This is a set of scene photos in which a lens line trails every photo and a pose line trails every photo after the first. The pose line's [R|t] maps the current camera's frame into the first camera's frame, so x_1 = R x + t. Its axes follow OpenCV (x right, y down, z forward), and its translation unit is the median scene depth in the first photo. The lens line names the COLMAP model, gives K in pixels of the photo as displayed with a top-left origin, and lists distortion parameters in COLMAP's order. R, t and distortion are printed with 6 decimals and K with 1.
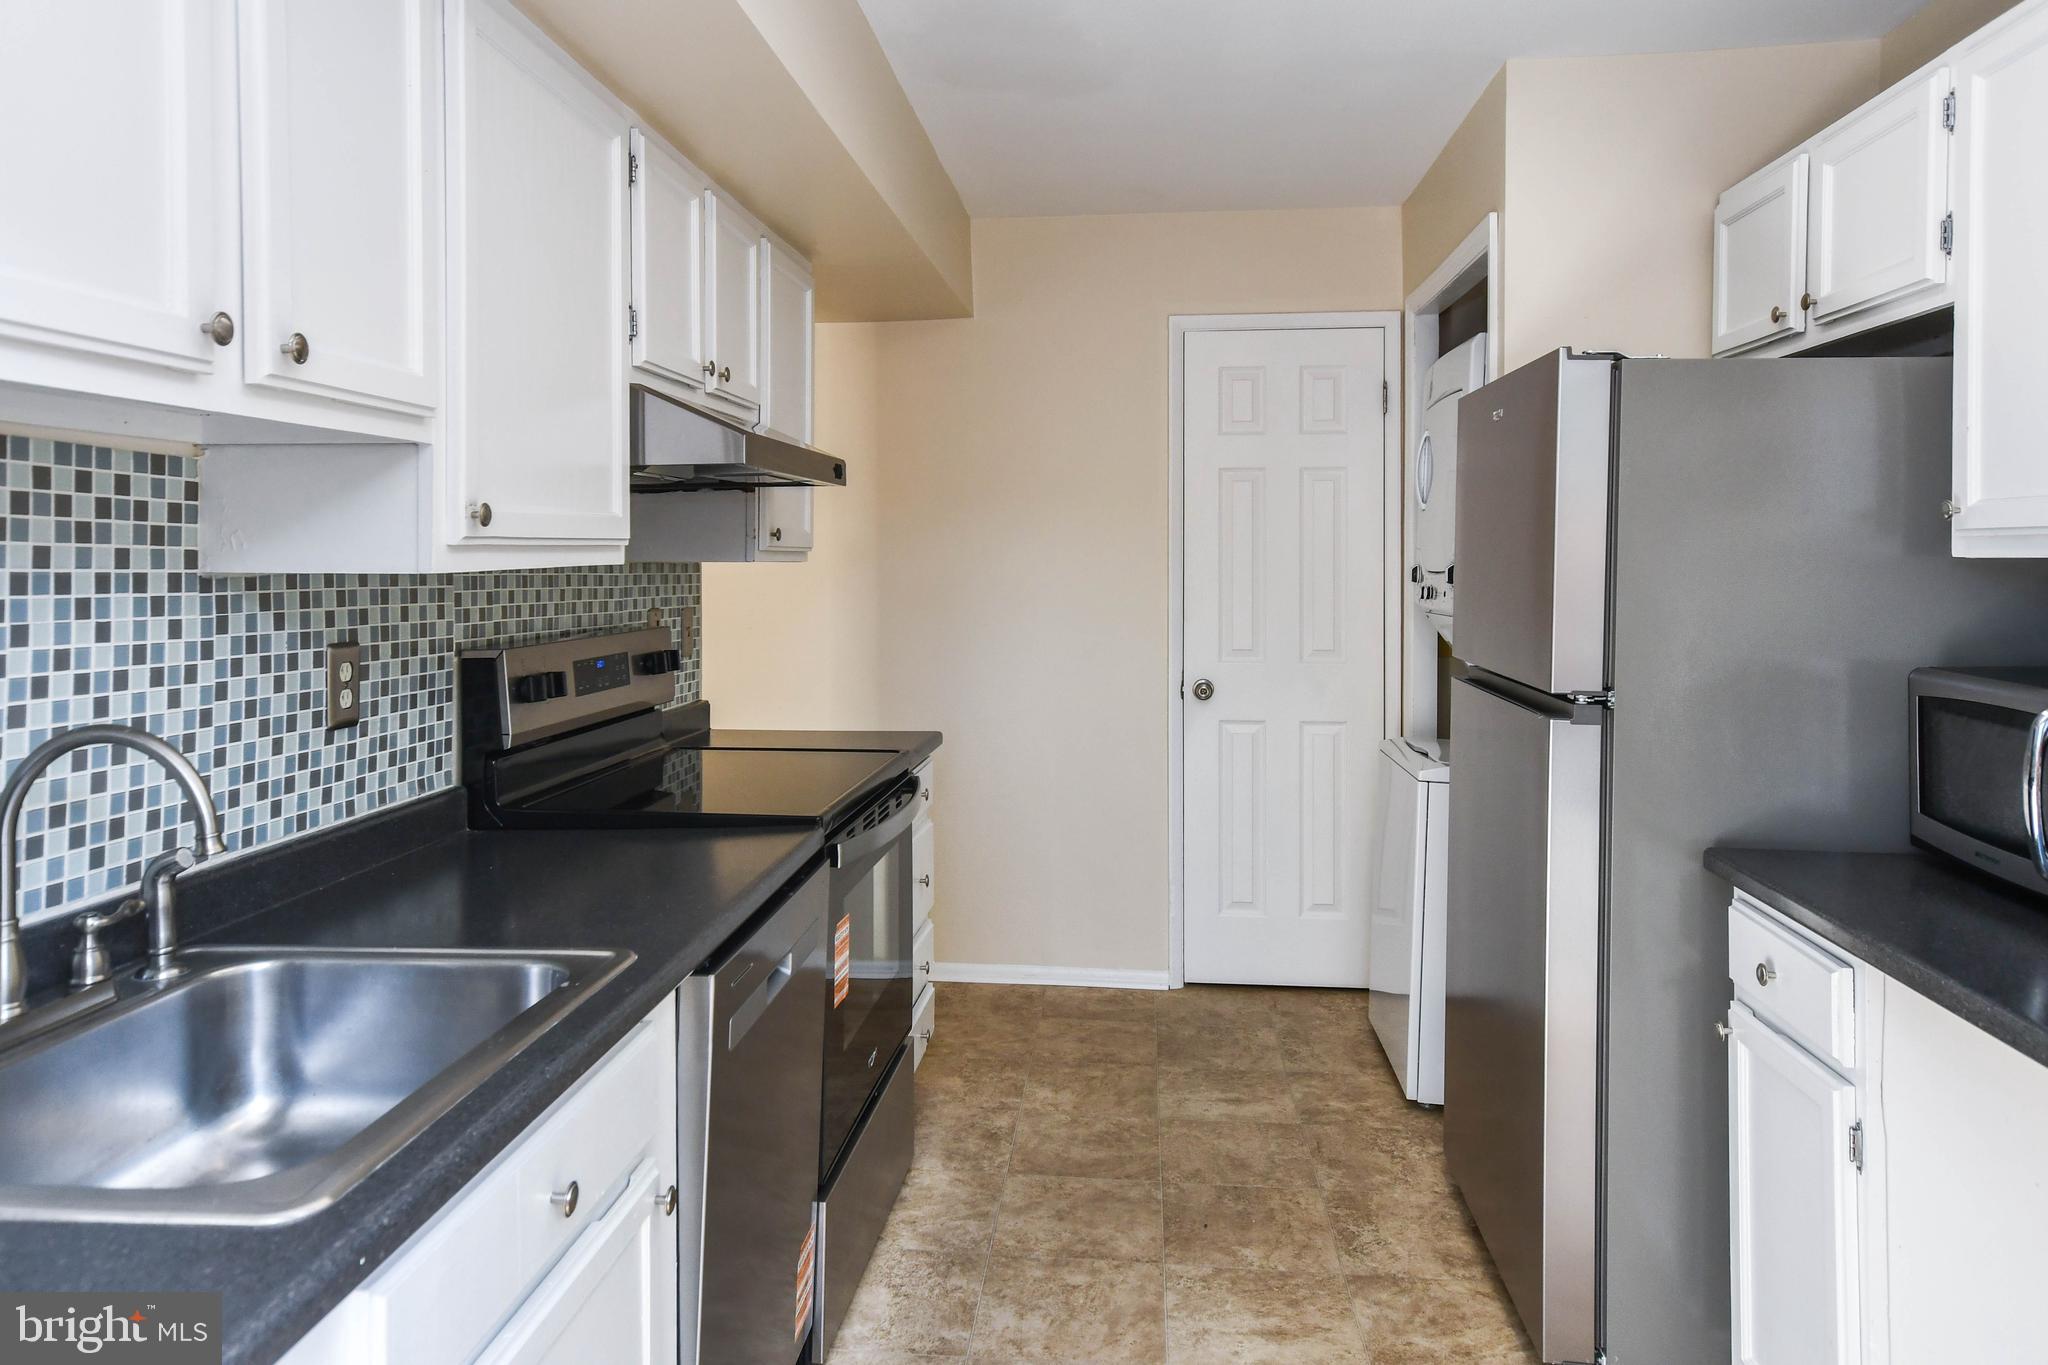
lens RADIAL K [[1384.7, 0, 1021.7], [0, 1384.7, 684.6], [0, 0, 1]] dist [-0.004012, 0.000026]
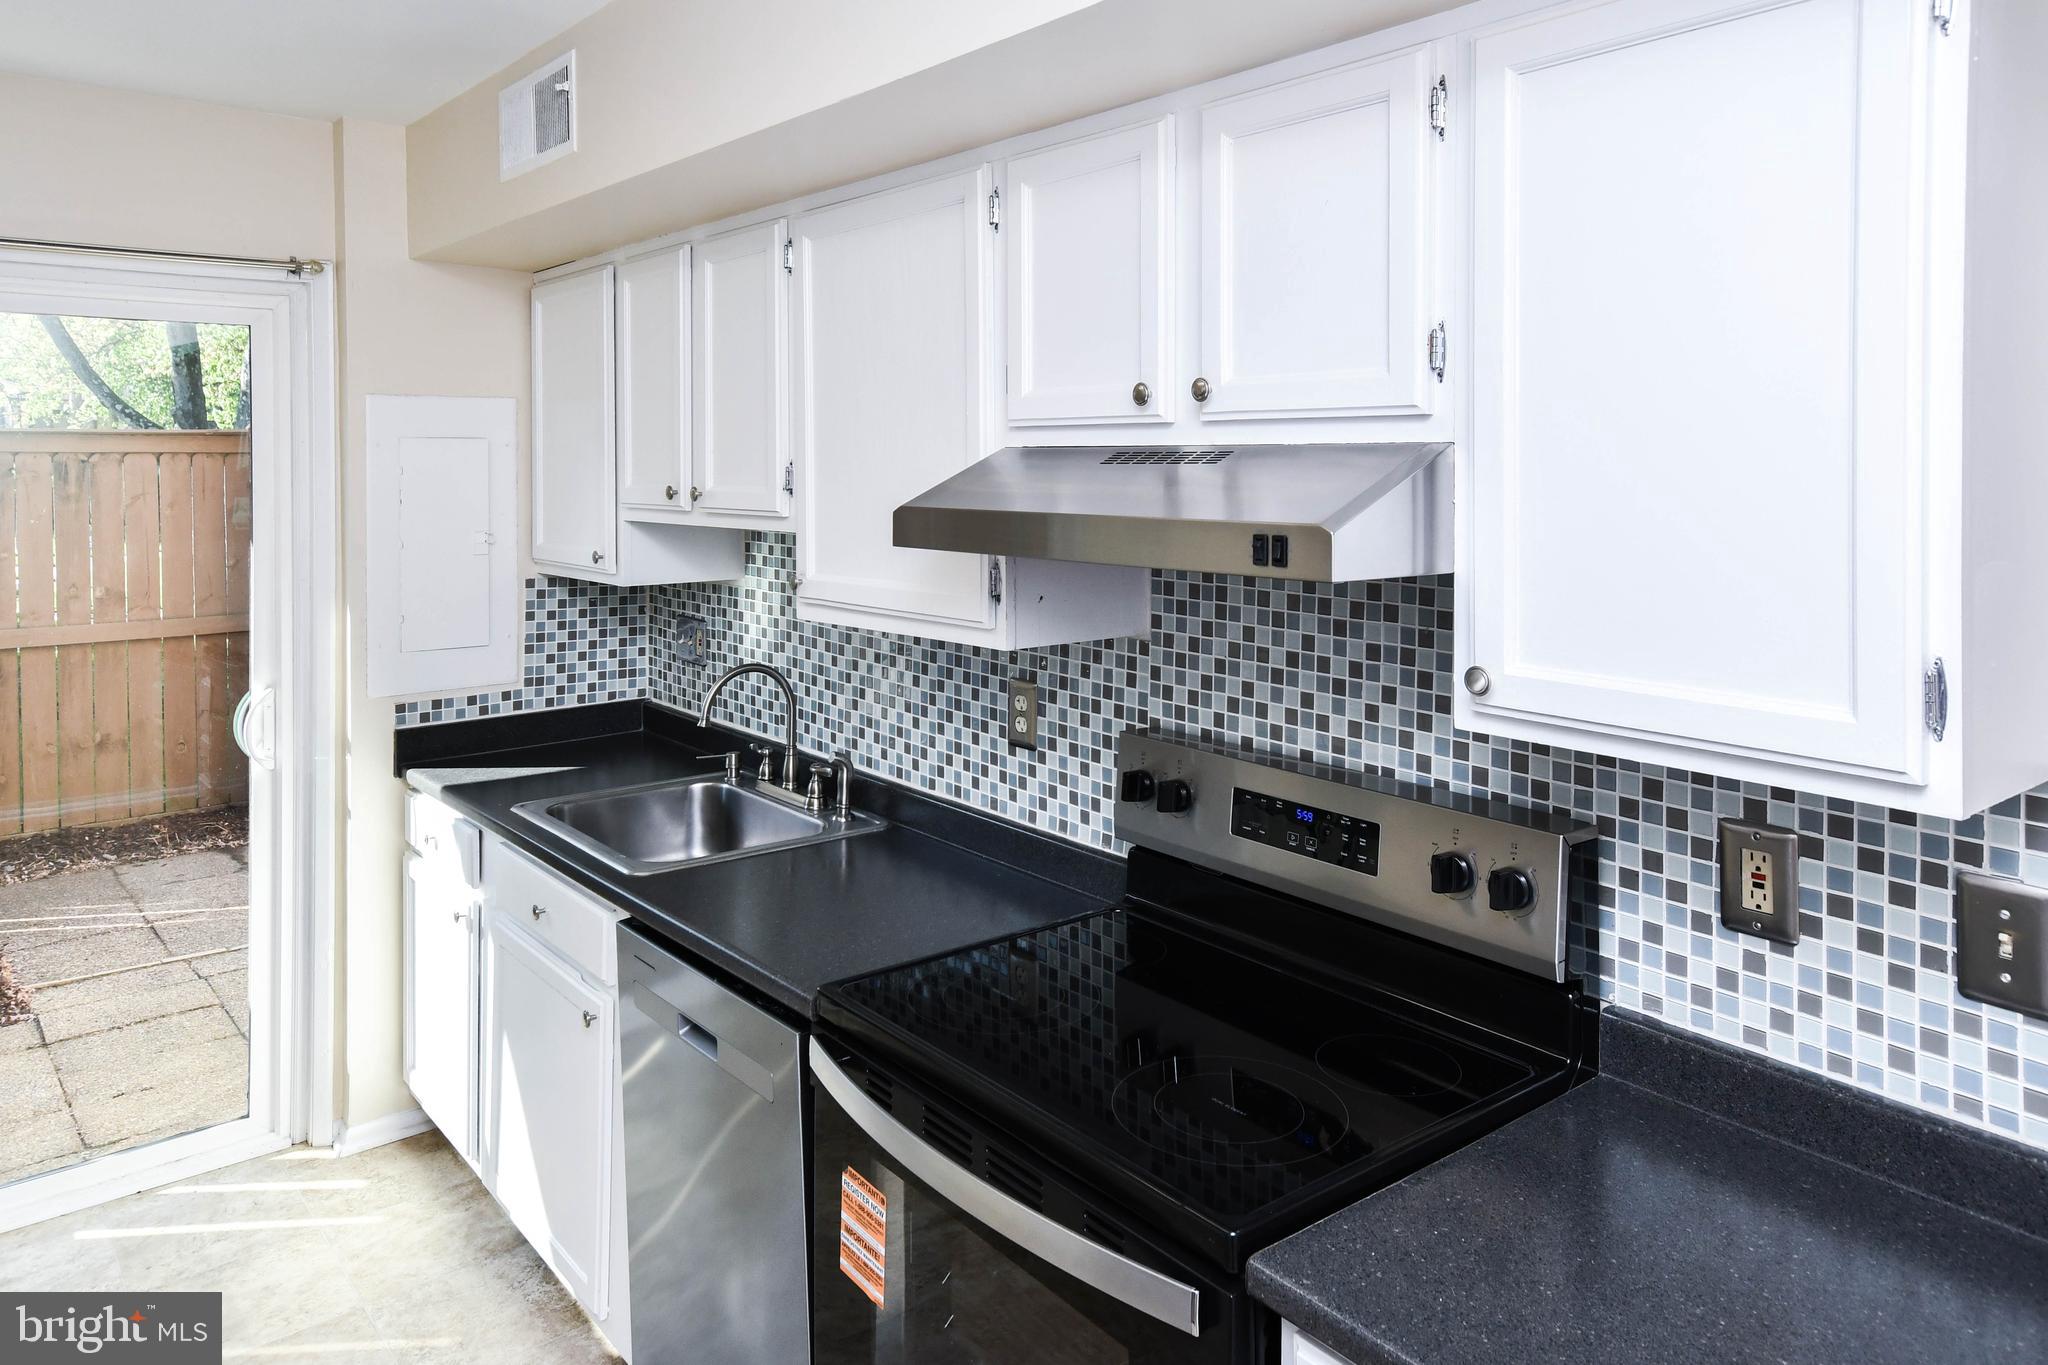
lens RADIAL K [[1384.7, 0, 1022.2], [0, 1384.7, 675.4], [0, 0, 1]] dist [-0.004012, 0.000026]
pose [[-0.724991, 0.124613, -0.677392, 0.318972], [-0.045331, 0.972732, 0.227460, -0.300153], [0.687265, 0.195613, -0.699573, 1.792725]]
